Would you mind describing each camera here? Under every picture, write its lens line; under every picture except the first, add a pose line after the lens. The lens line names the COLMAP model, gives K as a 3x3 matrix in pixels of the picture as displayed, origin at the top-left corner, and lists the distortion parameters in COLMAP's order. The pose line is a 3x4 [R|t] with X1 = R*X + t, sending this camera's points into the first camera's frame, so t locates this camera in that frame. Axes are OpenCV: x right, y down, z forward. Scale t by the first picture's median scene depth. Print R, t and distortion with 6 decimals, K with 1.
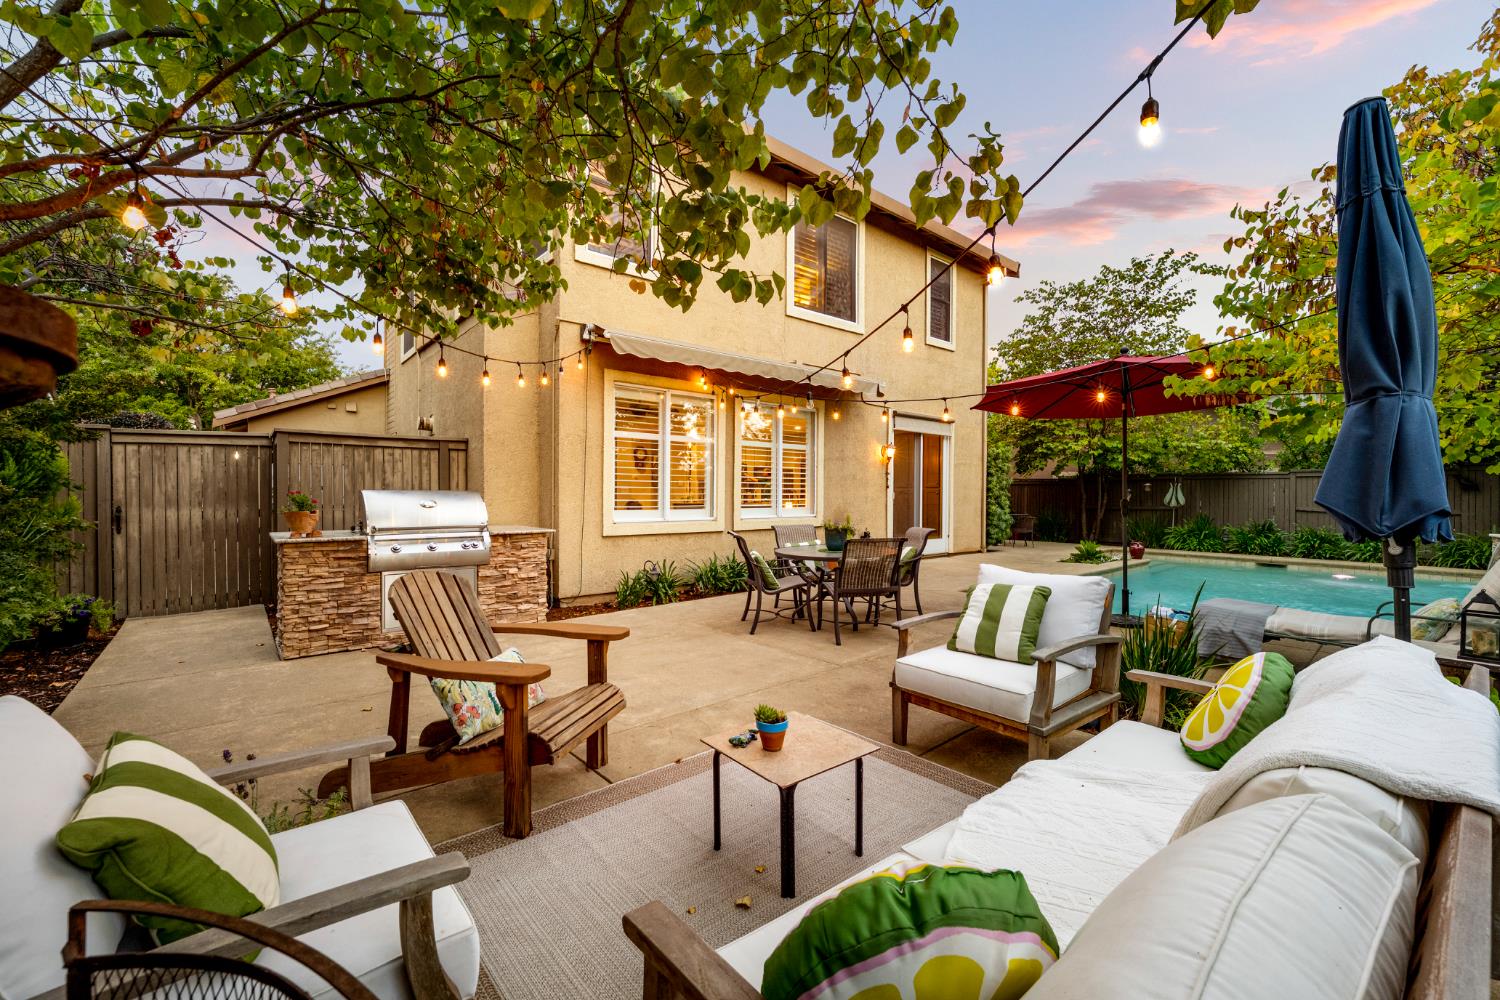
lens RADIAL K [[593.4, 0, 750.0], [0, 593.4, 500.0], [0, 0, 1]] dist [-0.007626, 0.000012]
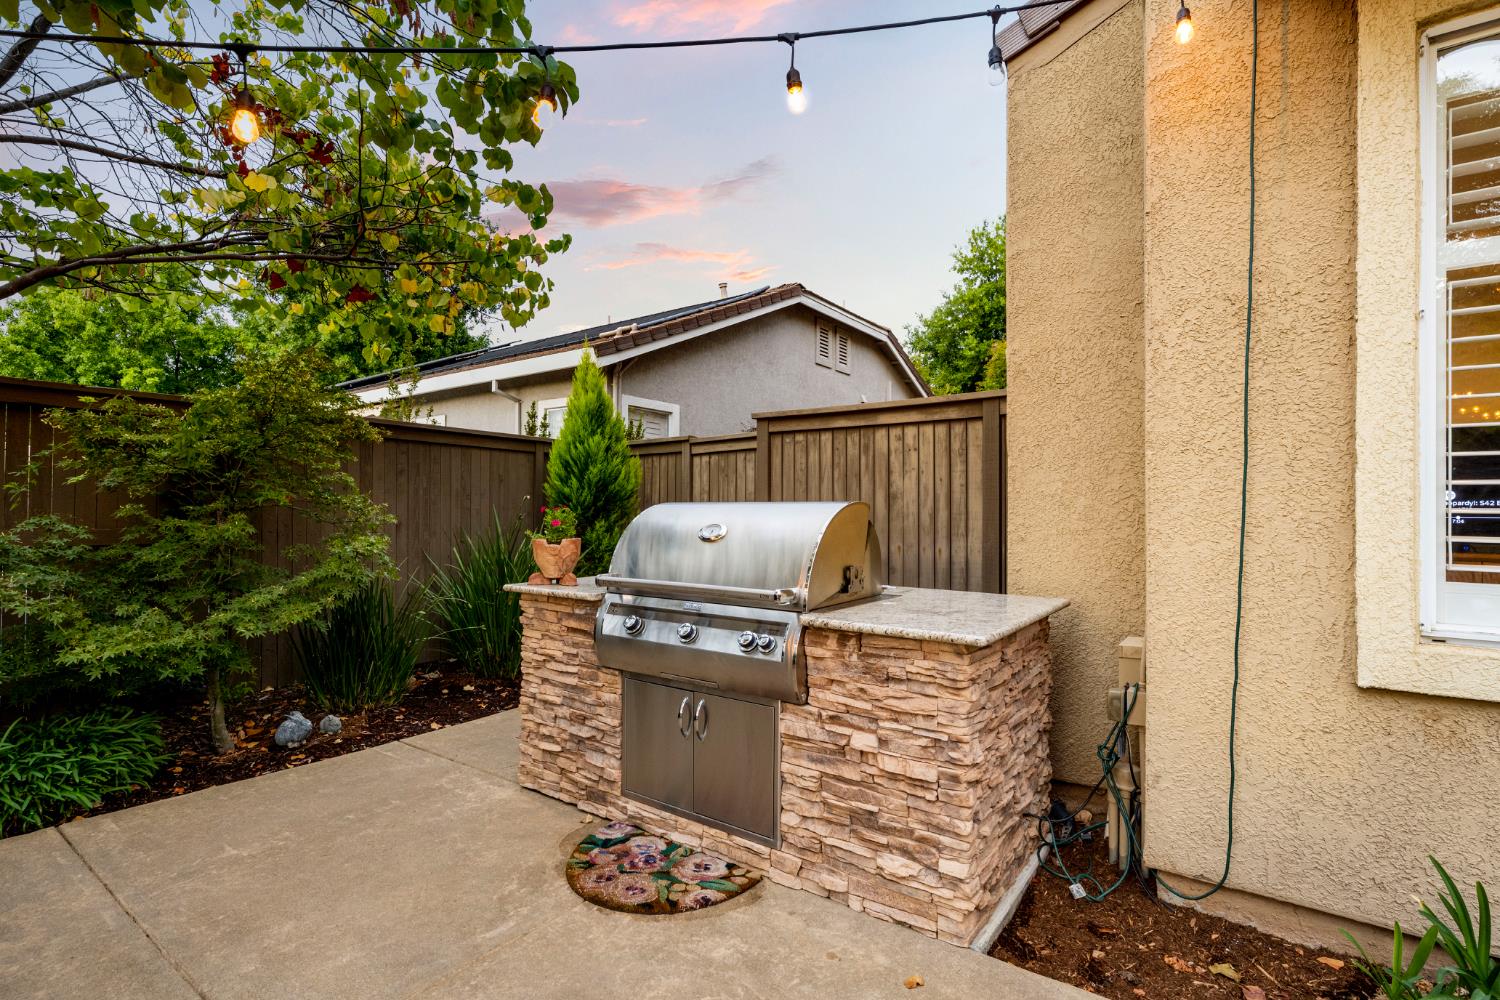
lens RADIAL K [[694.8, 0, 750.0], [0, 694.8, 500.0], [0, 0, 1]] dist [0.000376, 0.000037]
pose [[0.216257, -0.016079, -0.976204, -0.028307], [-0.010133, 0.999774, -0.018712, -0.009189], [0.976284, 0.013939, 0.216045, 0.851546]]
